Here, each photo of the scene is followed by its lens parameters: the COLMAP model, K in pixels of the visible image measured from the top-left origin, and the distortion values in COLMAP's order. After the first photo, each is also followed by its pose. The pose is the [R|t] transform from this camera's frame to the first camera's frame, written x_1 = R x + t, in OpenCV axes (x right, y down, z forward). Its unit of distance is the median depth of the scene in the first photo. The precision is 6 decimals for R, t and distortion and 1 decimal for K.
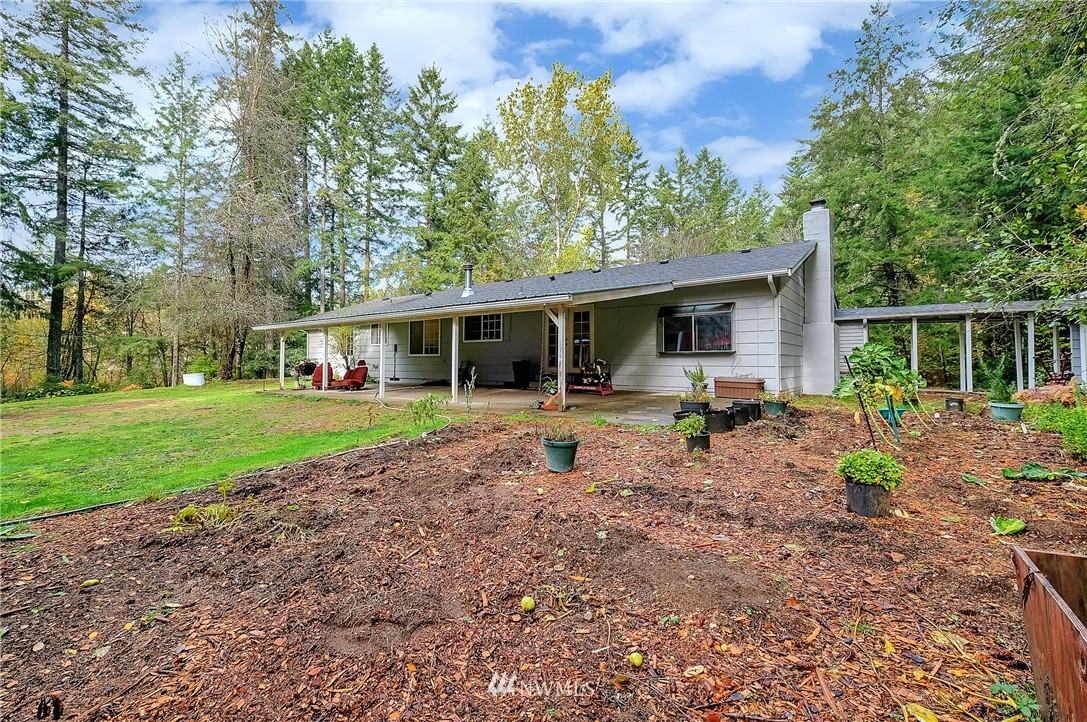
lens RADIAL K [[478.1, 0, 543.5], [0, 478.1, 361.0], [0, 0, 1]] dist [0.013106, 0.000068]
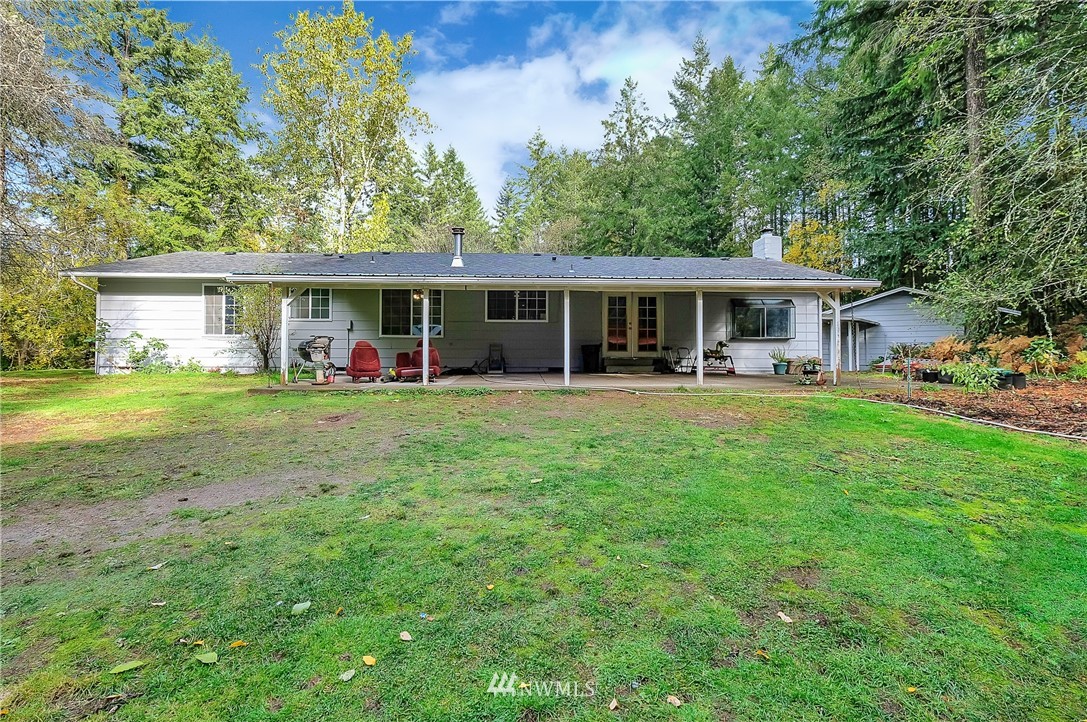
lens RADIAL K [[478.1, 0, 543.5], [0, 478.1, 361.0], [0, 0, 1]] dist [0.013106, 0.000068]
pose [[0.783762, 0.005277, 0.621039, -0.731047], [-0.009387, 0.999950, 0.003351, 0.032667], [-0.620990, -0.008456, 0.783773, 0.340645]]
